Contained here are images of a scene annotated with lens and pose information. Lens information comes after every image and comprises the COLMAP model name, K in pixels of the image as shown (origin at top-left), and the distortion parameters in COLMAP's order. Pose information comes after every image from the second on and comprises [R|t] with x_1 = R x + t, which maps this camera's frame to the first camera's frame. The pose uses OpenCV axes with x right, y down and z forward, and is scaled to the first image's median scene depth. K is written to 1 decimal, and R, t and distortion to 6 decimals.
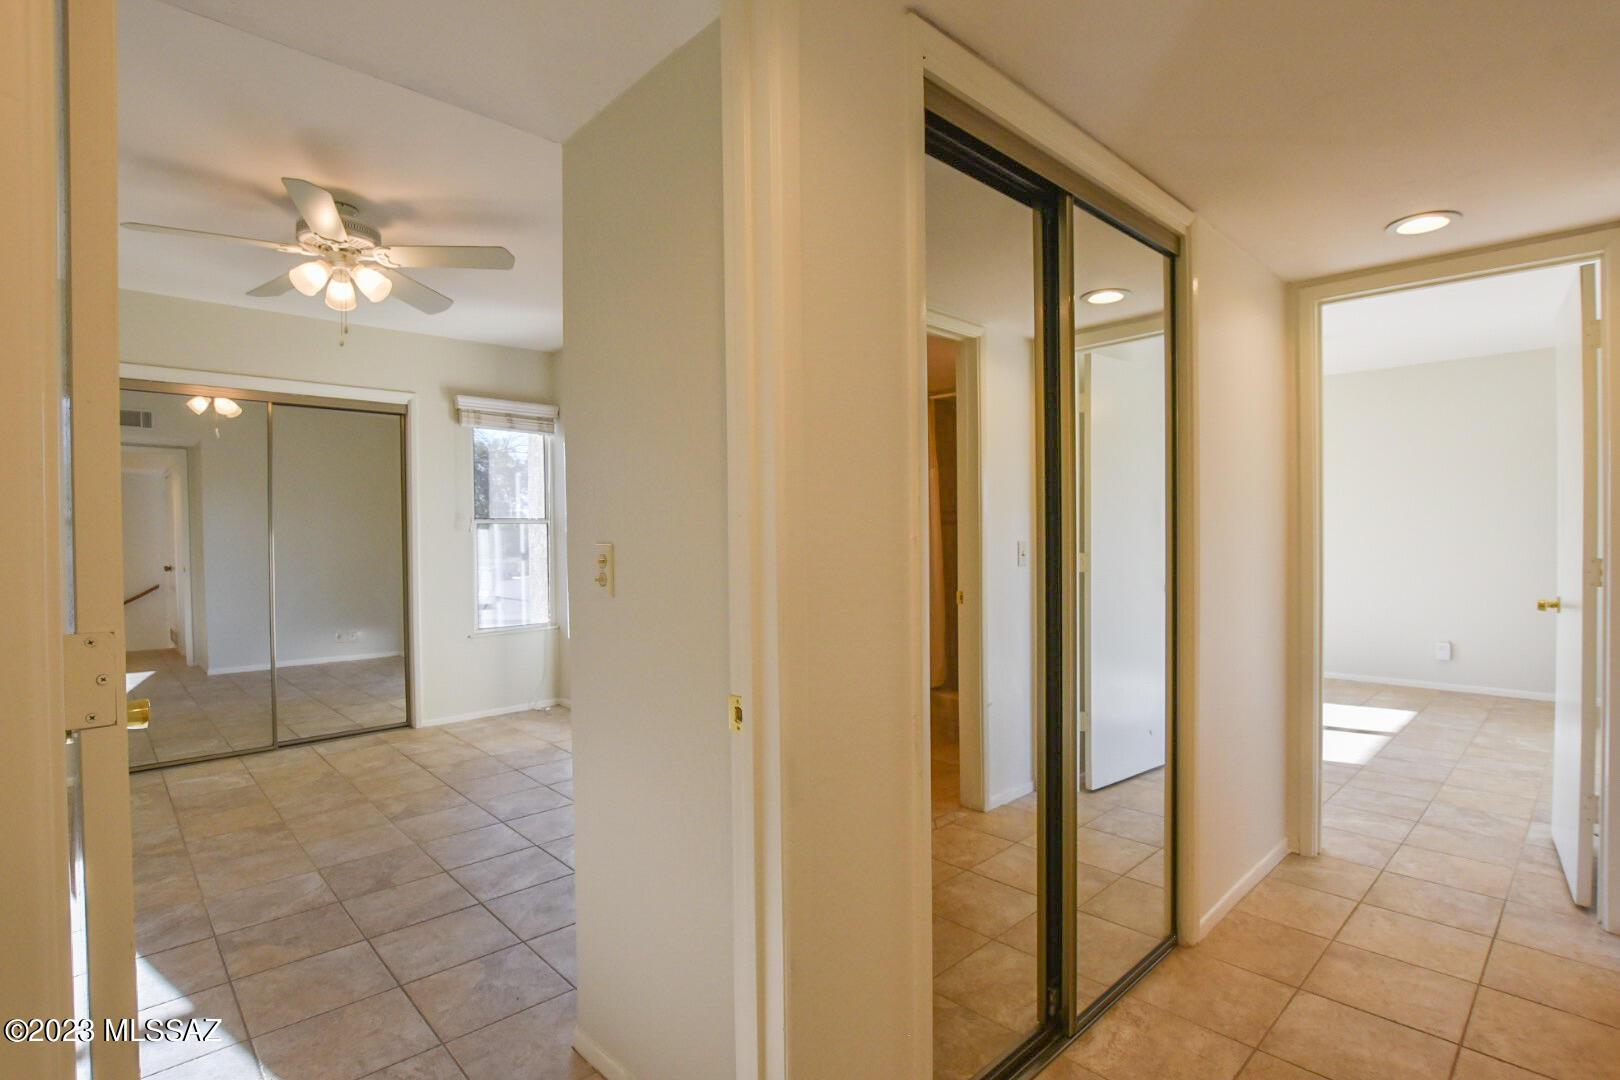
lens RADIAL K [[817.0, 0, 810.0], [0, 817.0, 540.0], [0, 0, 1]] dist [-0.002381, -0.000869]
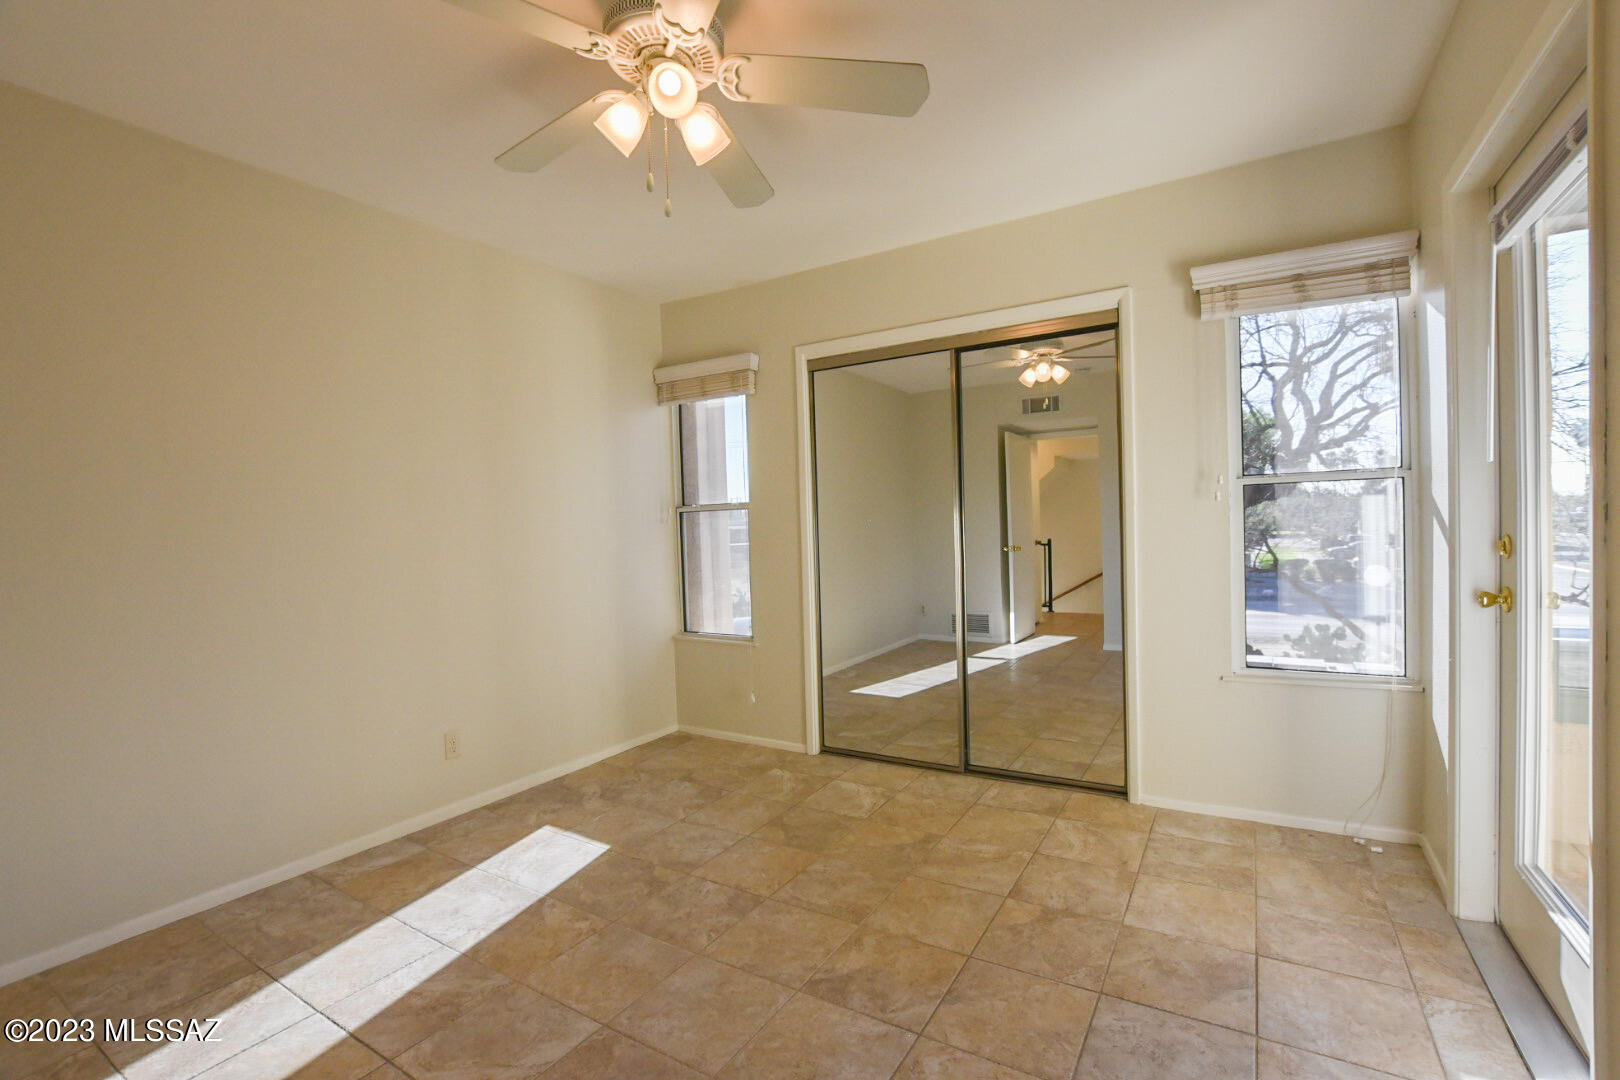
lens RADIAL K [[712.8, 0, 810.0], [0, 712.8, 540.0], [0, 0, 1]] dist [-0.029151, 0.000373]
pose [[0.270020, 0.019445, -0.962658, -0.013688], [0.020613, 0.999450, 0.025970, 0.000236], [0.962634, -0.026855, 0.269471, 0.724016]]
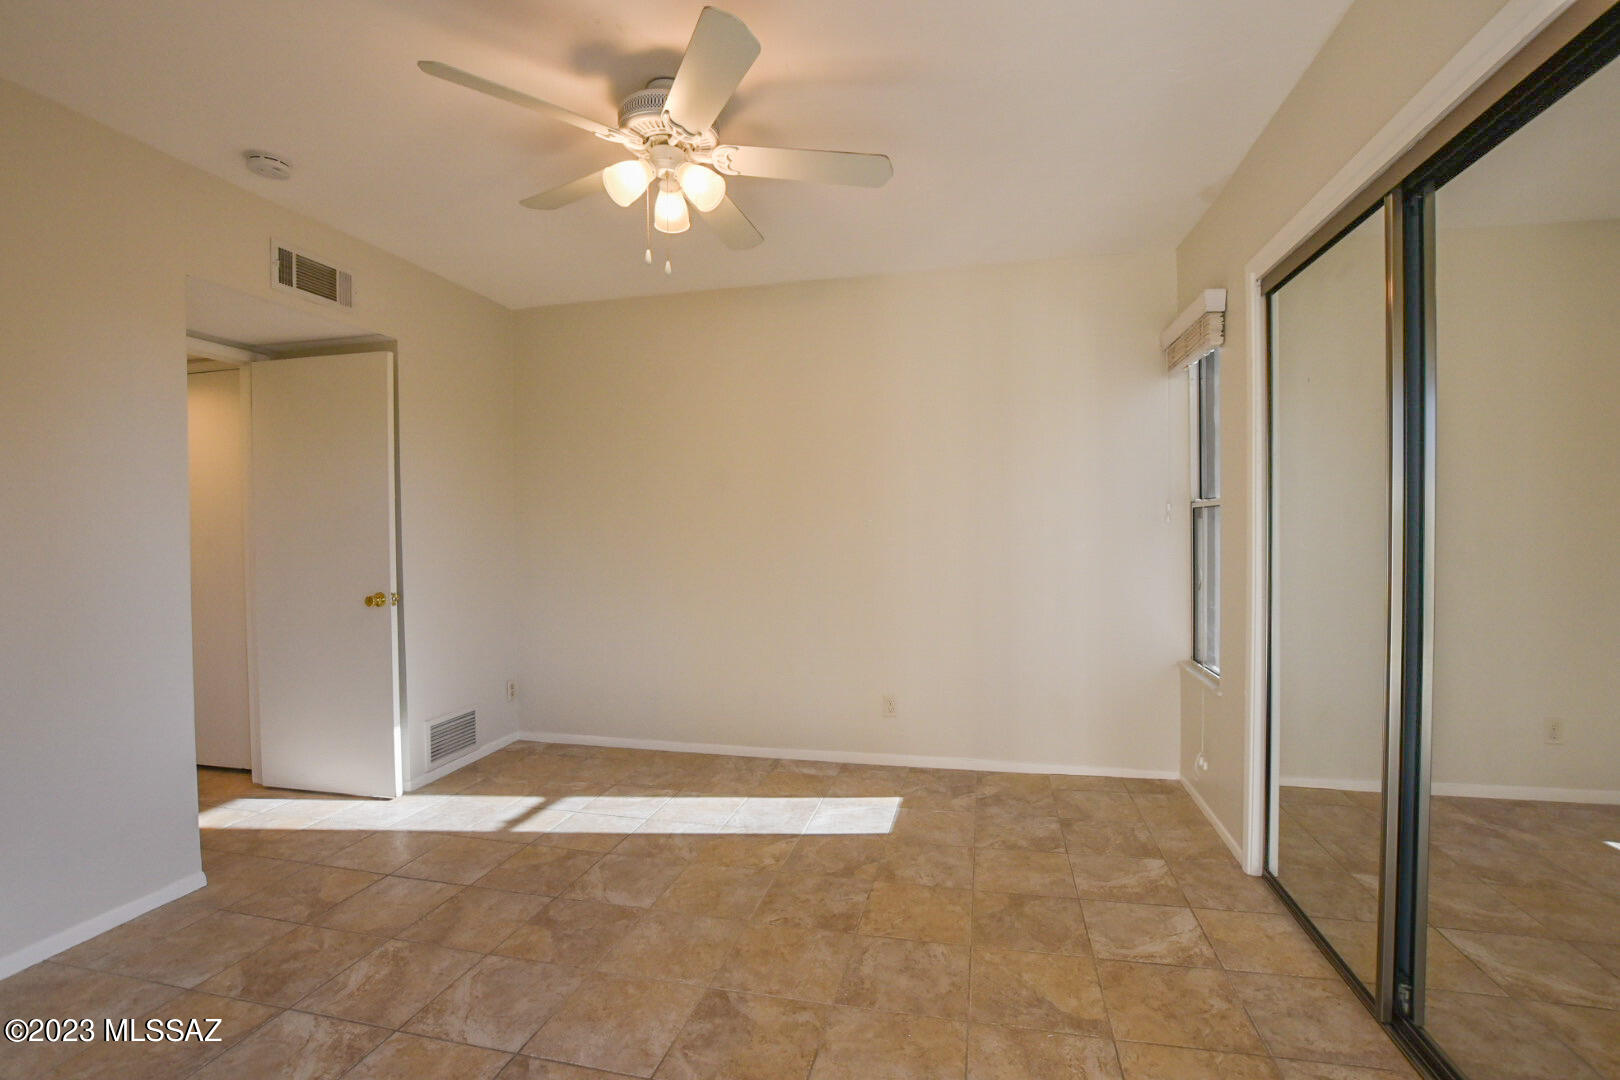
lens RADIAL K [[712.8, 0, 810.0], [0, 712.8, 540.0], [0, 0, 1]] dist [-0.029151, 0.000373]
pose [[-0.825735, 0.024246, -0.563537, -0.233604], [0.012177, 0.999609, 0.025165, -0.006051], [0.563926, 0.013918, -0.825708, 1.222659]]
